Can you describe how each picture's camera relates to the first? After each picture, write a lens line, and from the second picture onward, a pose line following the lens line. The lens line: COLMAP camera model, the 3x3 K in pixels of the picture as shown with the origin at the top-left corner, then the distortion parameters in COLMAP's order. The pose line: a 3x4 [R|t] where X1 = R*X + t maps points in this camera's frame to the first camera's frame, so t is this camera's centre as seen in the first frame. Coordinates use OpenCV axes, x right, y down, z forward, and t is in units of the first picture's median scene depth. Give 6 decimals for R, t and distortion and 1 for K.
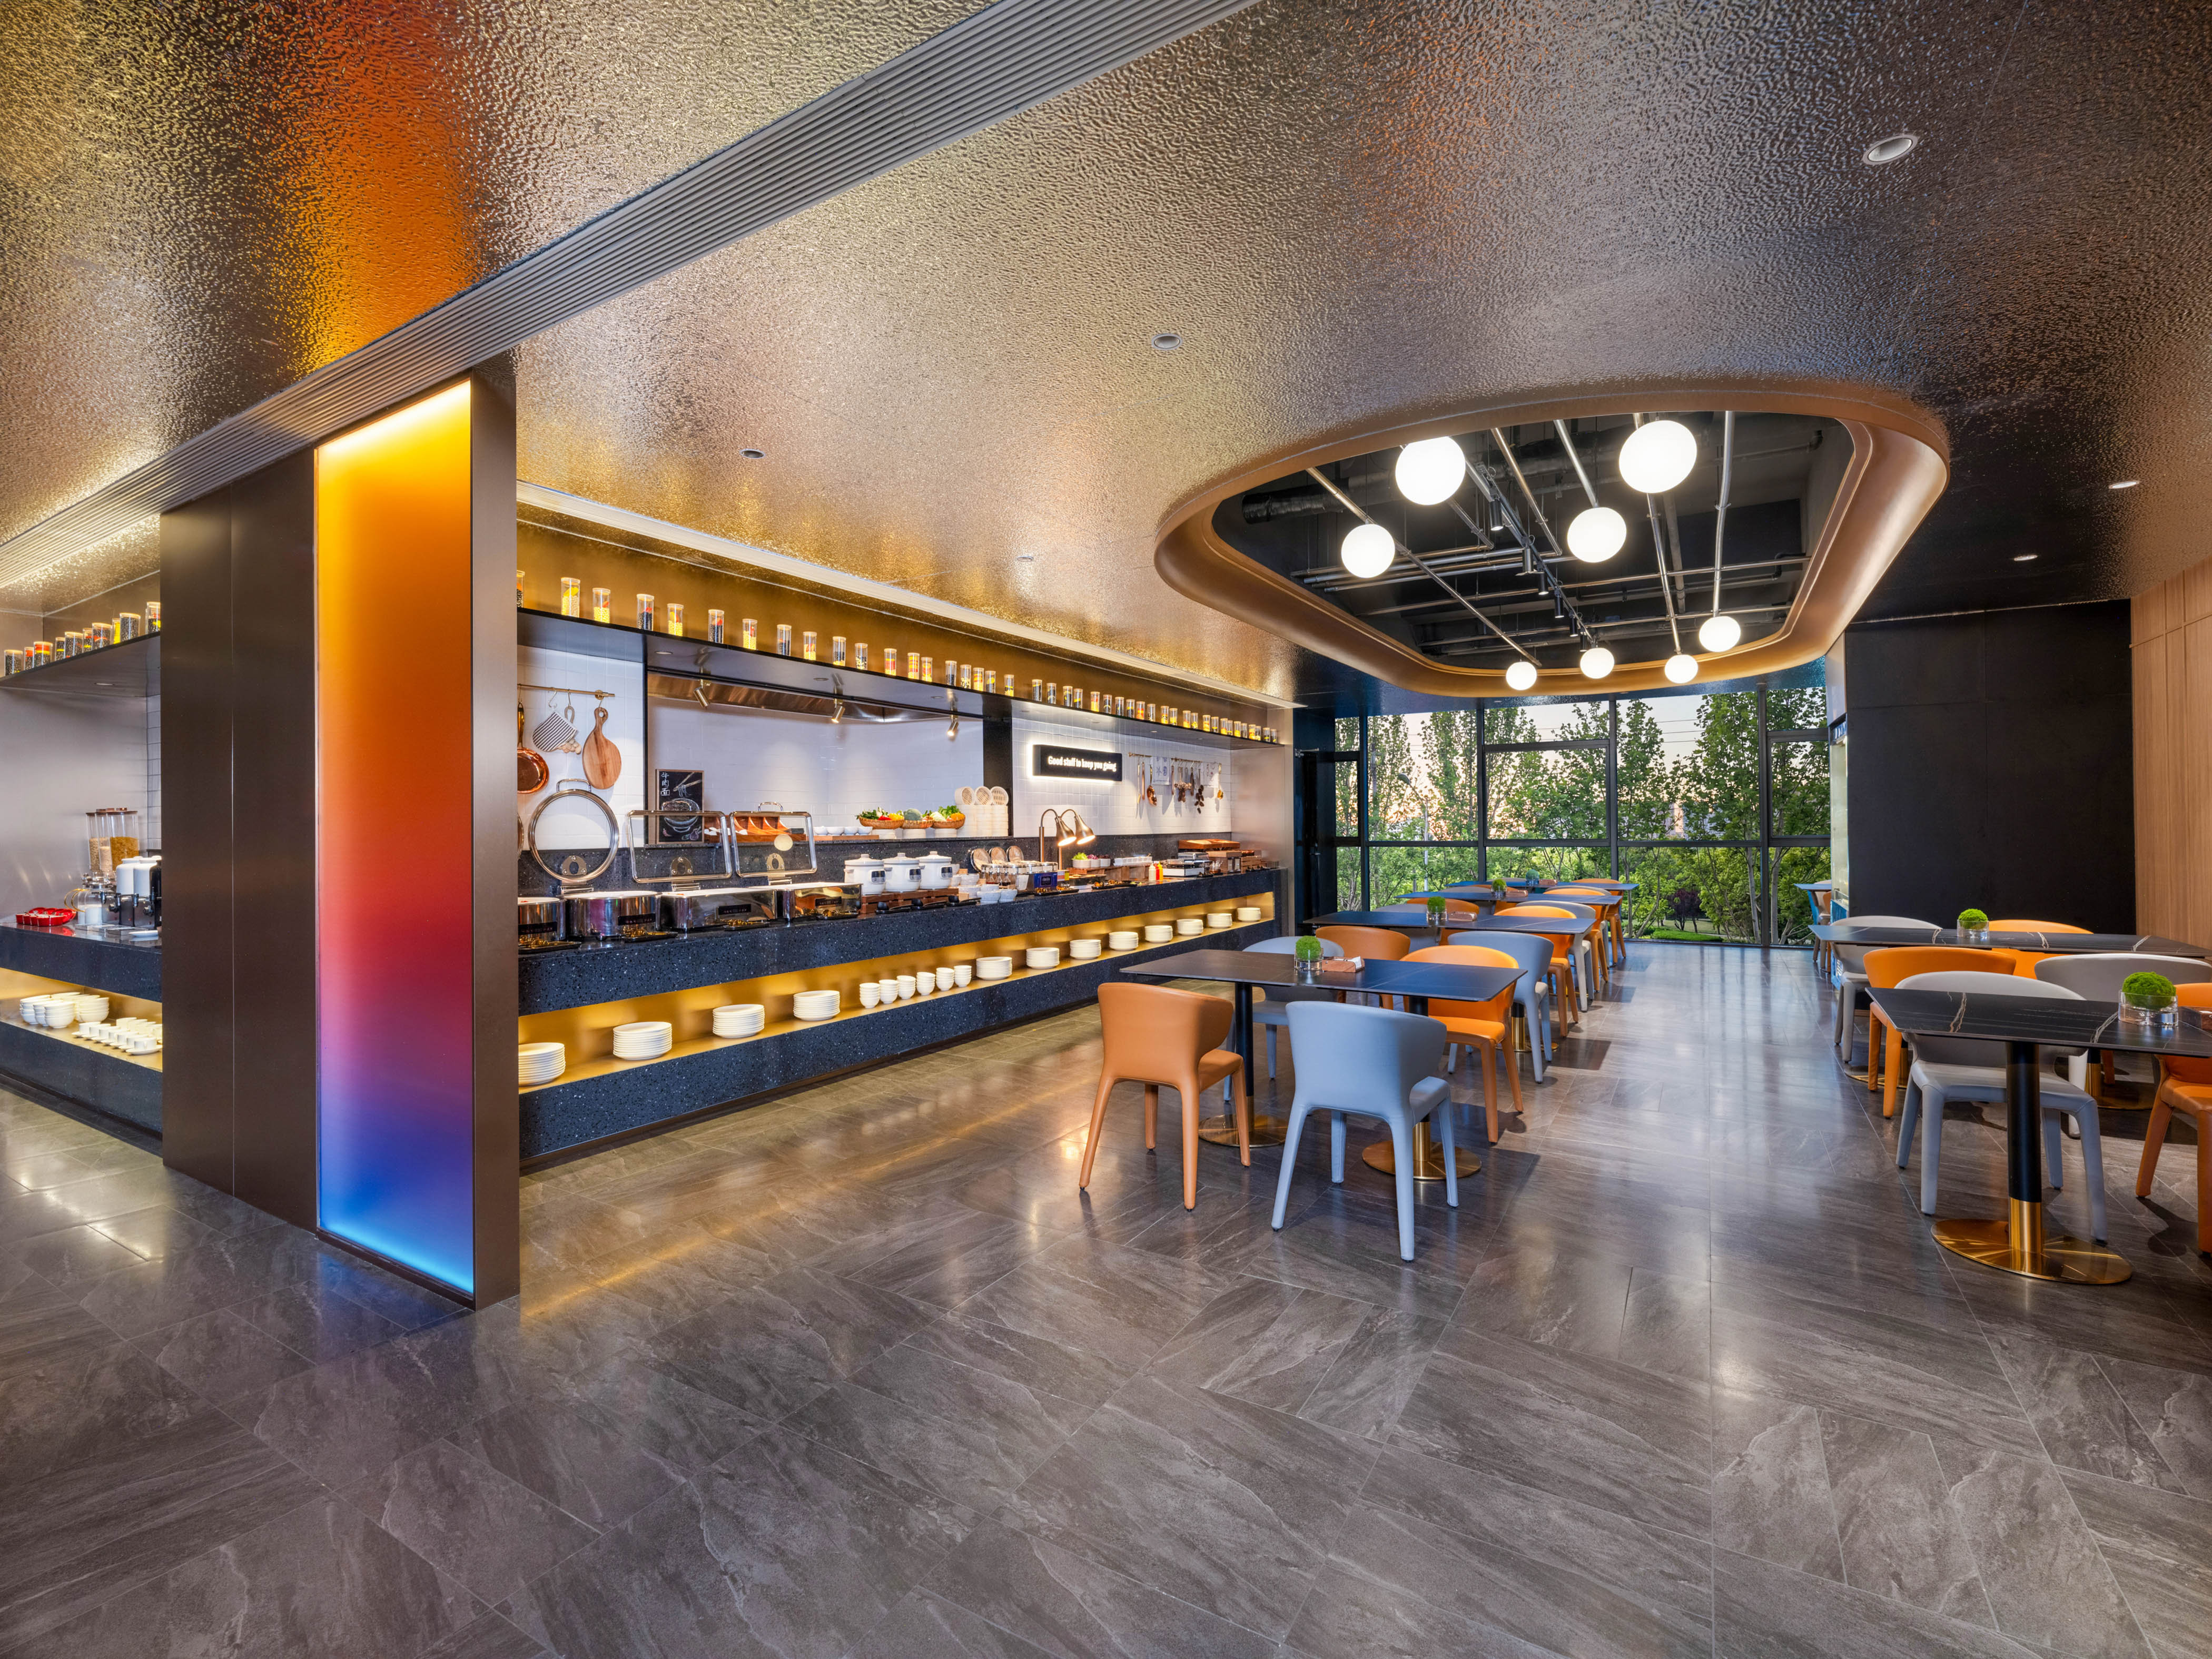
lens RADIAL K [[1030.3, 0, 1117.4], [0, 1030.3, 824.7], [0, 0, 1]] dist [-0.004444, -0.000196]
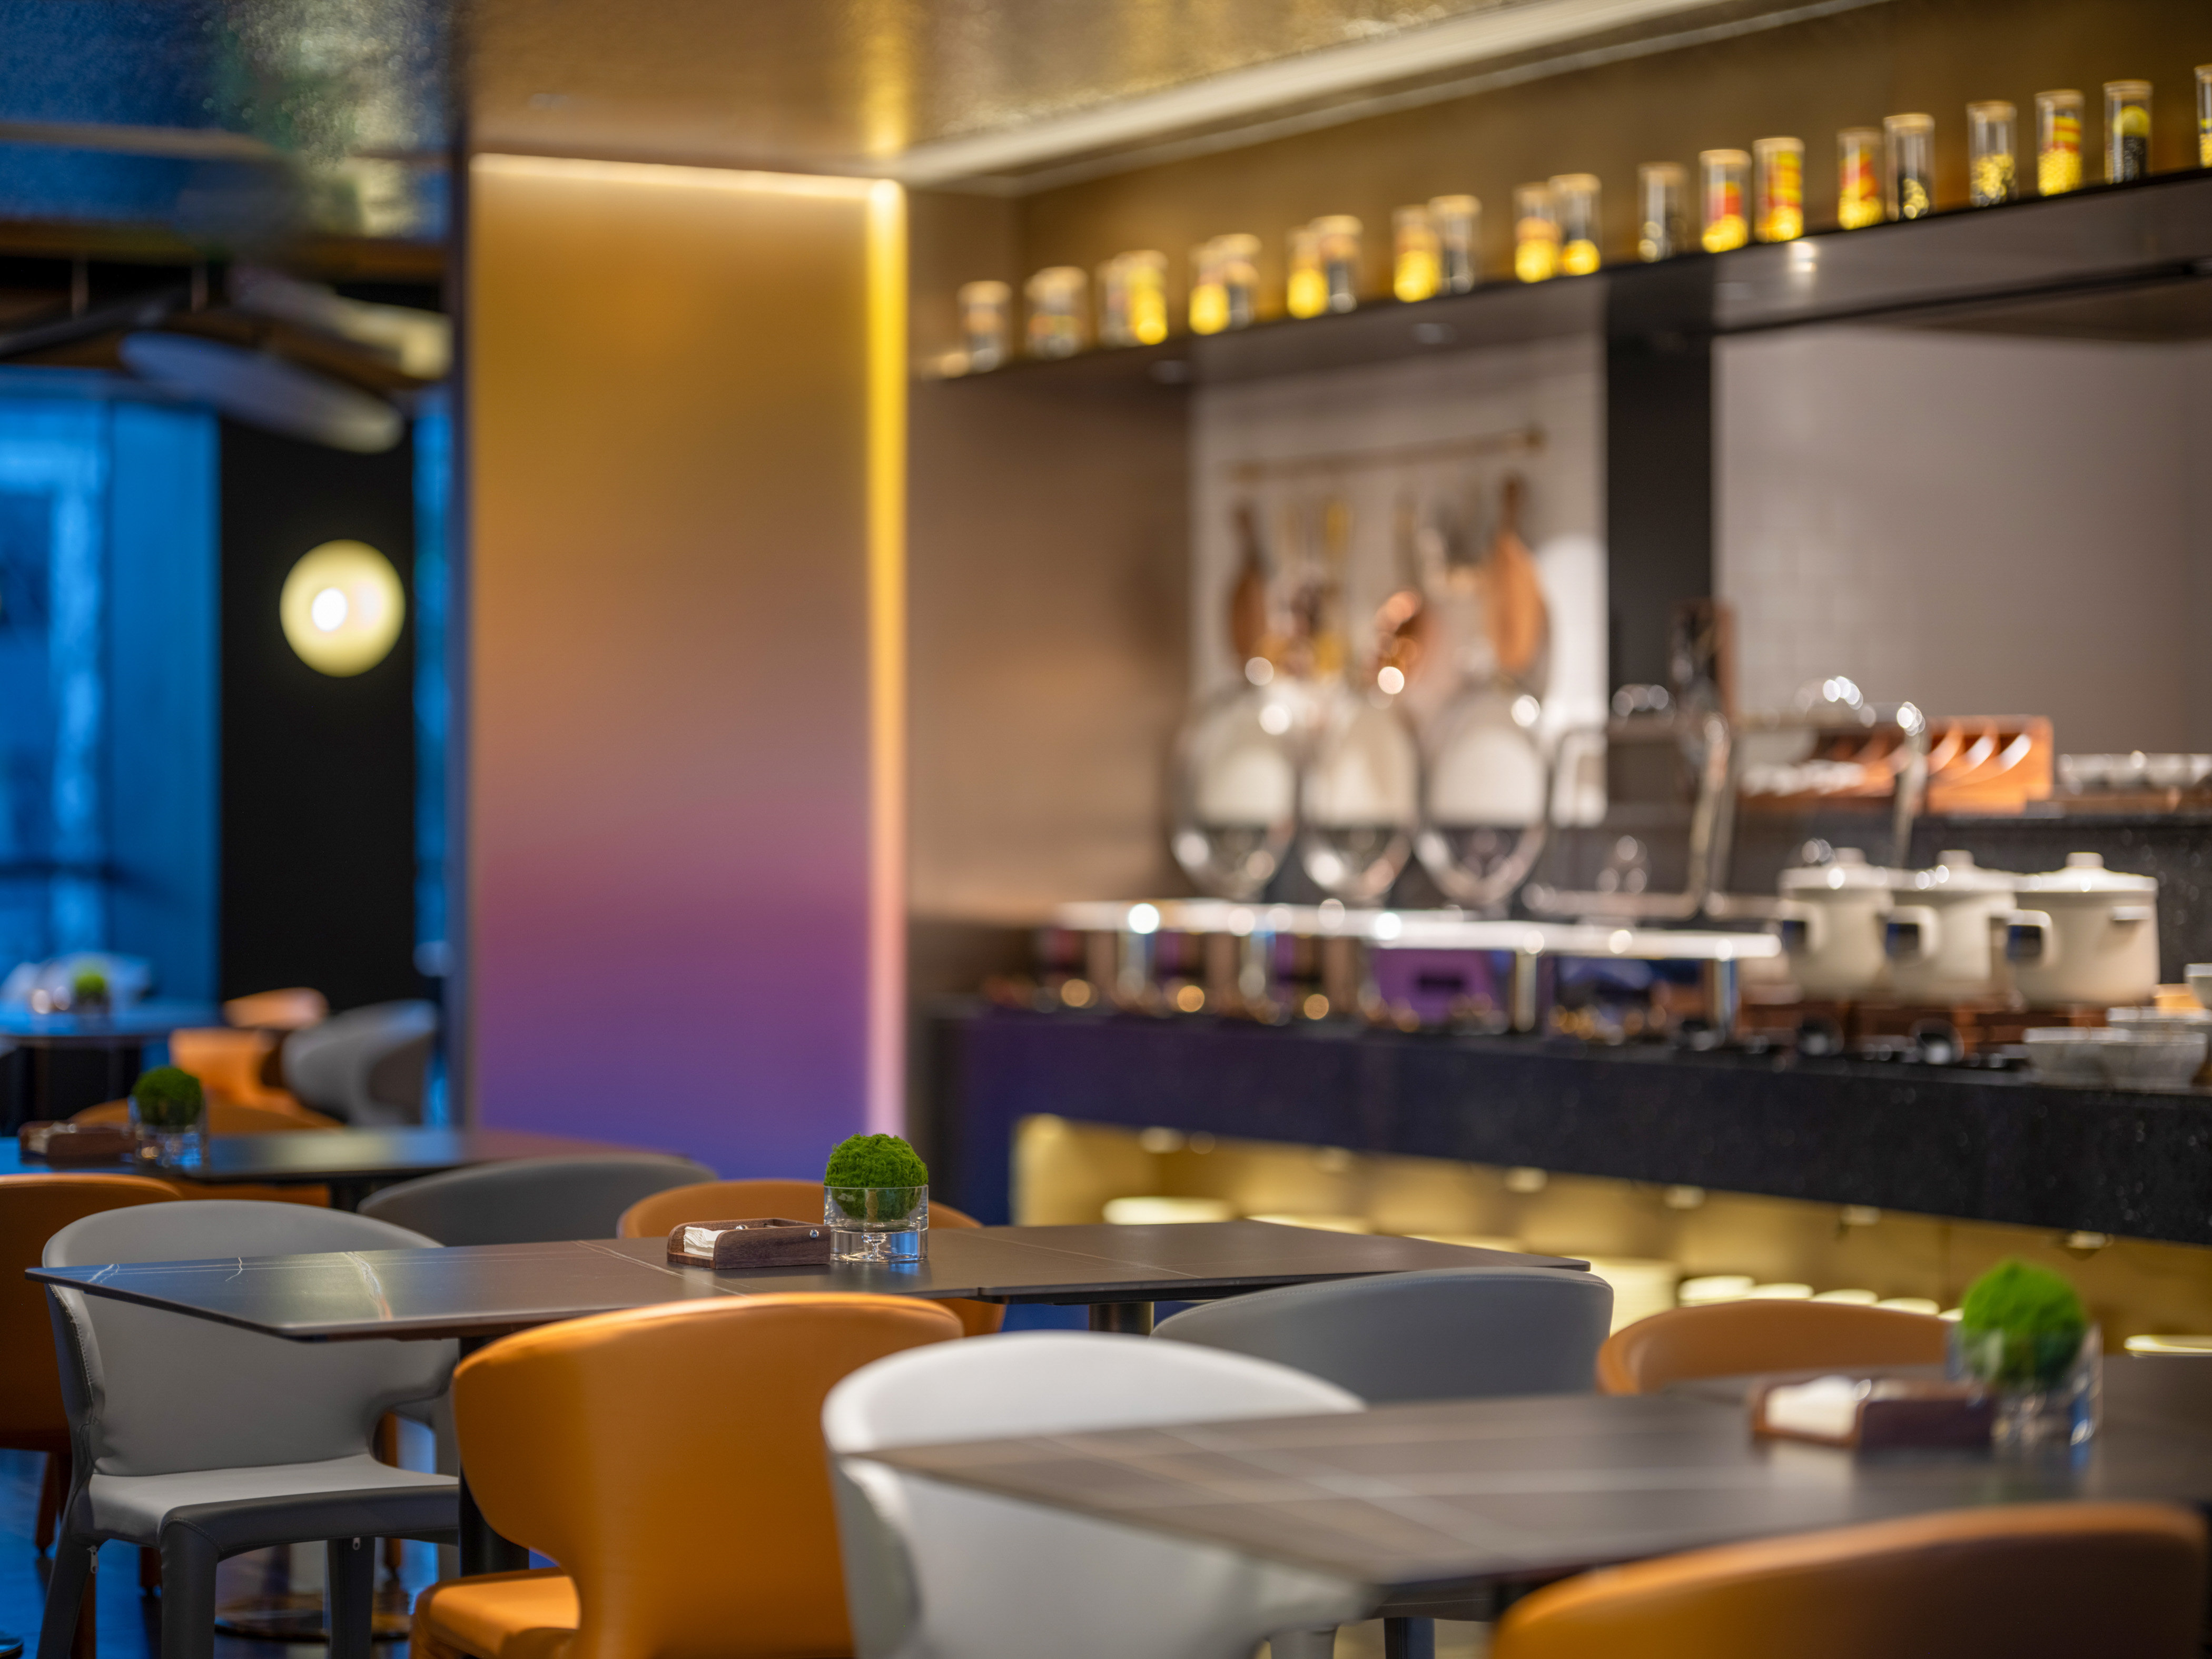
lens RADIAL K [[5260.2, 0, 1112.7], [0, 5260.2, 830.5], [0, 0, 1]] dist [0.085285, 0.000000]
pose [[-0.534945, 0.003560, -0.844880, 0.833765], [0.000566, 0.999992, 0.003855, 0.011849], [0.844887, 0.001584, -0.534943, 1.200479]]
